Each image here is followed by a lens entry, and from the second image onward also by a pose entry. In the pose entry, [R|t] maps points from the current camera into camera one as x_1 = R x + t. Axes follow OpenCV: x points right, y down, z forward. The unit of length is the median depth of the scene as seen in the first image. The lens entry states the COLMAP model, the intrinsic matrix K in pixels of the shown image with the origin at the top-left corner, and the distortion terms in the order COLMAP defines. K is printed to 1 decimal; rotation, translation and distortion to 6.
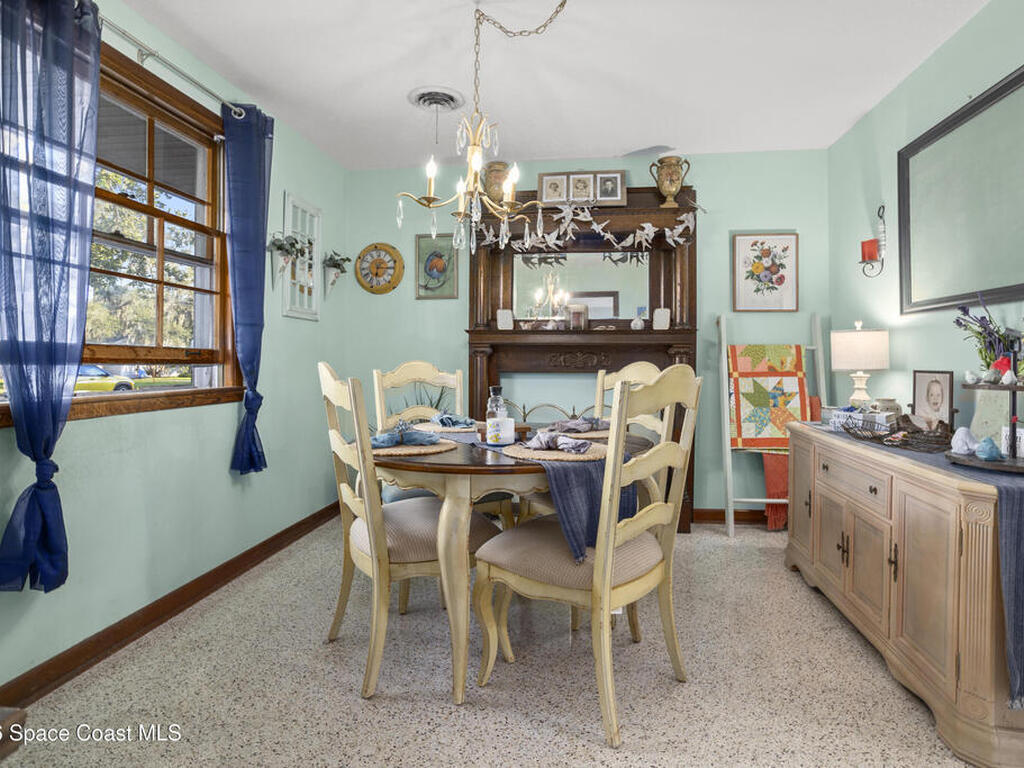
lens RADIAL K [[579.2, 0, 512.2], [0, 579.2, 376.3], [0, 0, 1]] dist [-0.008873, -0.000071]
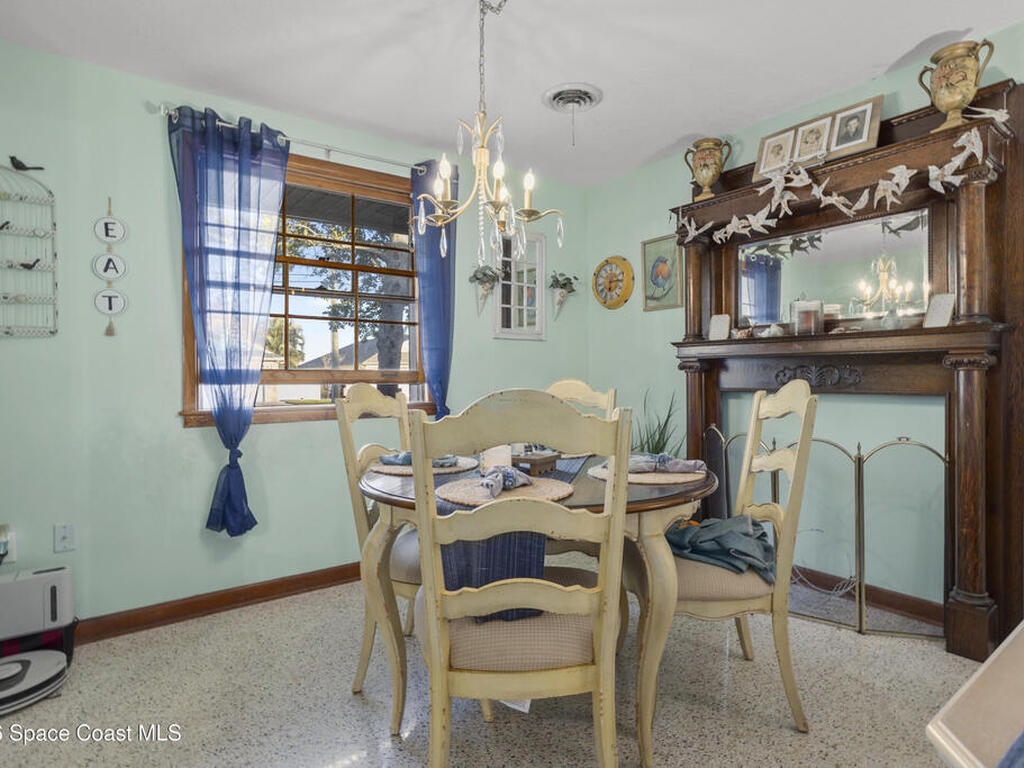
lens RADIAL K [[555.4, 0, 511.2], [0, 555.4, 382.3], [0, 0, 1]] dist [0.000737, 0.006870]
pose [[0.708951, 0.004205, -0.705245, 0.359946], [-0.010408, 0.999936, -0.004500, -0.013716], [0.705181, 0.010531, 0.708949, 0.244442]]
